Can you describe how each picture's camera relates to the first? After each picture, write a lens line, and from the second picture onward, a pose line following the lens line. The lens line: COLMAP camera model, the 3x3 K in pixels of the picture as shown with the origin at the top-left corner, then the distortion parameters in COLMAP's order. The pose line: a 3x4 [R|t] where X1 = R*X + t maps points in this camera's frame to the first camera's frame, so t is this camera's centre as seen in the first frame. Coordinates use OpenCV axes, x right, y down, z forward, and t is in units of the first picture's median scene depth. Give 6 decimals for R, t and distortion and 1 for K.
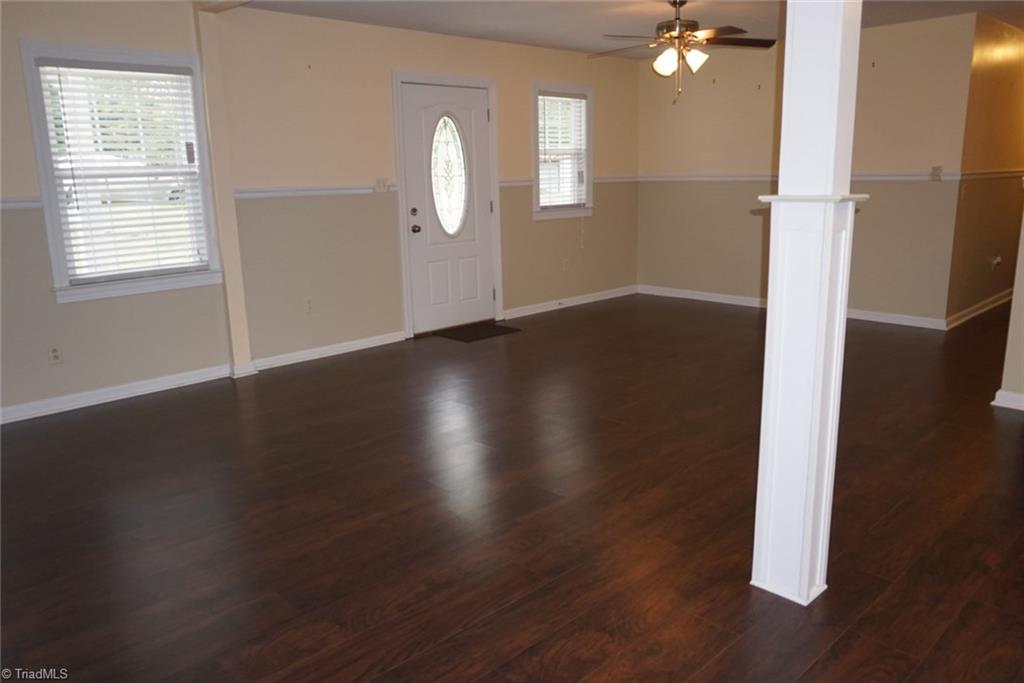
lens RADIAL K [[767.4, 0, 512.0], [0, 767.4, 341.5], [0, 0, 1]] dist [0.053786, -0.111884]
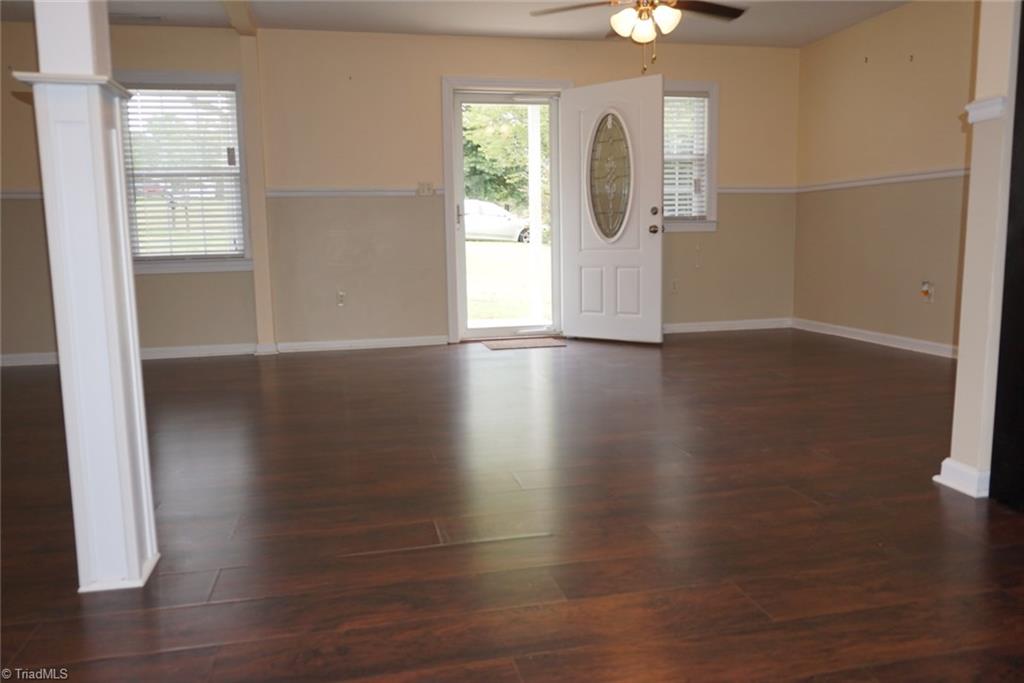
lens RADIAL K [[761.2, 0, 512.0], [0, 761.2, 341.5], [0, 0, 1]] dist [-0.009377, 0.004834]
pose [[0.846142, 0.076148, -0.527490, 0.554707], [-0.116227, 0.992283, -0.043194, 0.032485], [0.520130, 0.097856, 0.848463, 0.265603]]
